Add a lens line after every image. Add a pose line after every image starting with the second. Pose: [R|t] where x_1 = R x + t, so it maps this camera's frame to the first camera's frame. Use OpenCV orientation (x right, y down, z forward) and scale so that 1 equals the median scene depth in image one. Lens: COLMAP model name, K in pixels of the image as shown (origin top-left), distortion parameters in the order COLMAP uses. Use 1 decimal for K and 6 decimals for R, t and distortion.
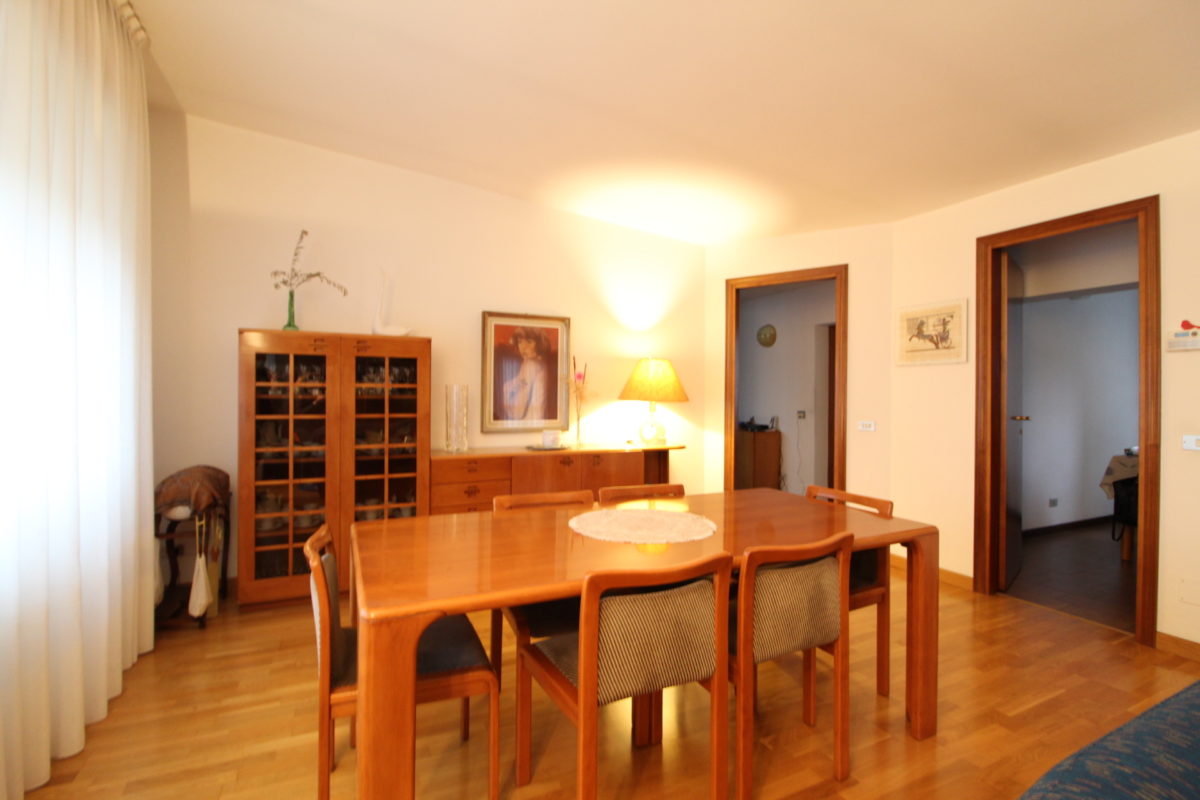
lens RADIAL K [[548.9, 0, 600.5], [0, 548.9, 400.6], [0, 0, 1]] dist [-0.004419, -0.000382]
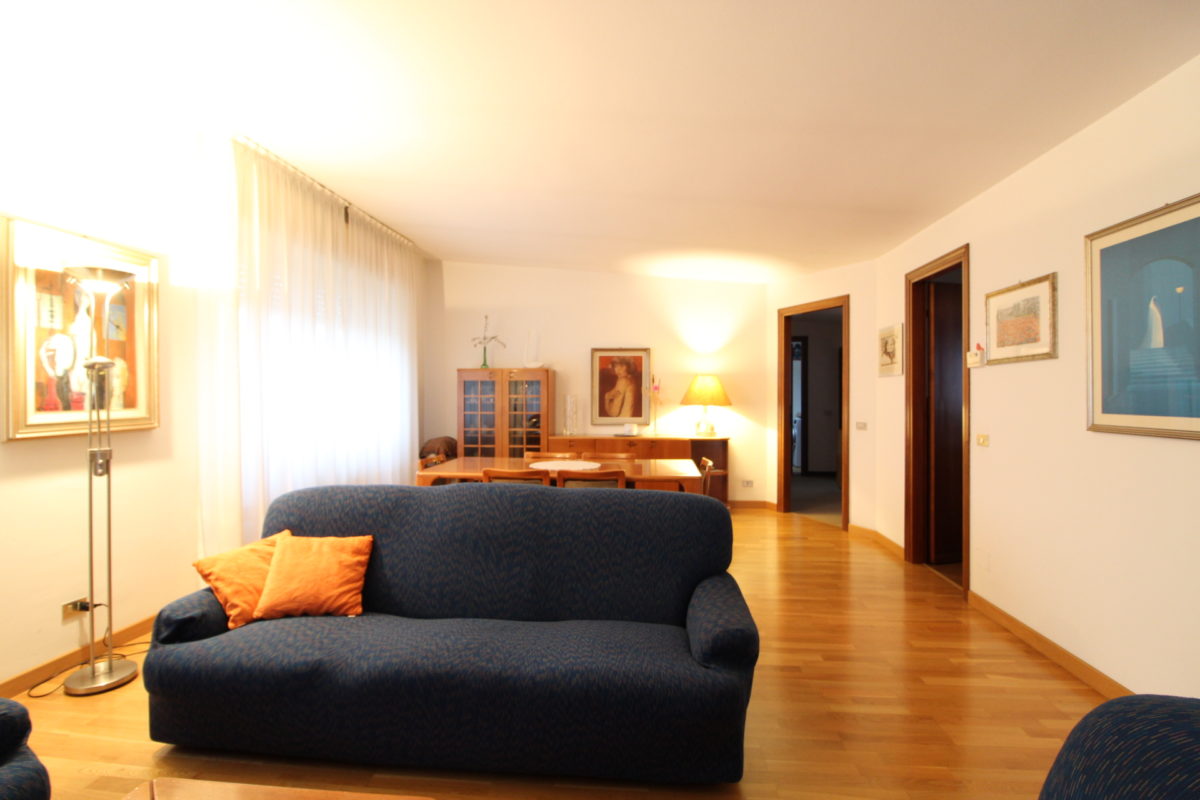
lens RADIAL K [[548.9, 0, 600.9], [0, 548.9, 398.1], [0, 0, 1]] dist [-0.004419, -0.000382]
pose [[0.856044, -0.002925, -0.516894, 0.619560], [-0.002620, 0.999947, -0.009996, -0.003357], [0.516896, 0.009911, 0.855991, -0.338549]]
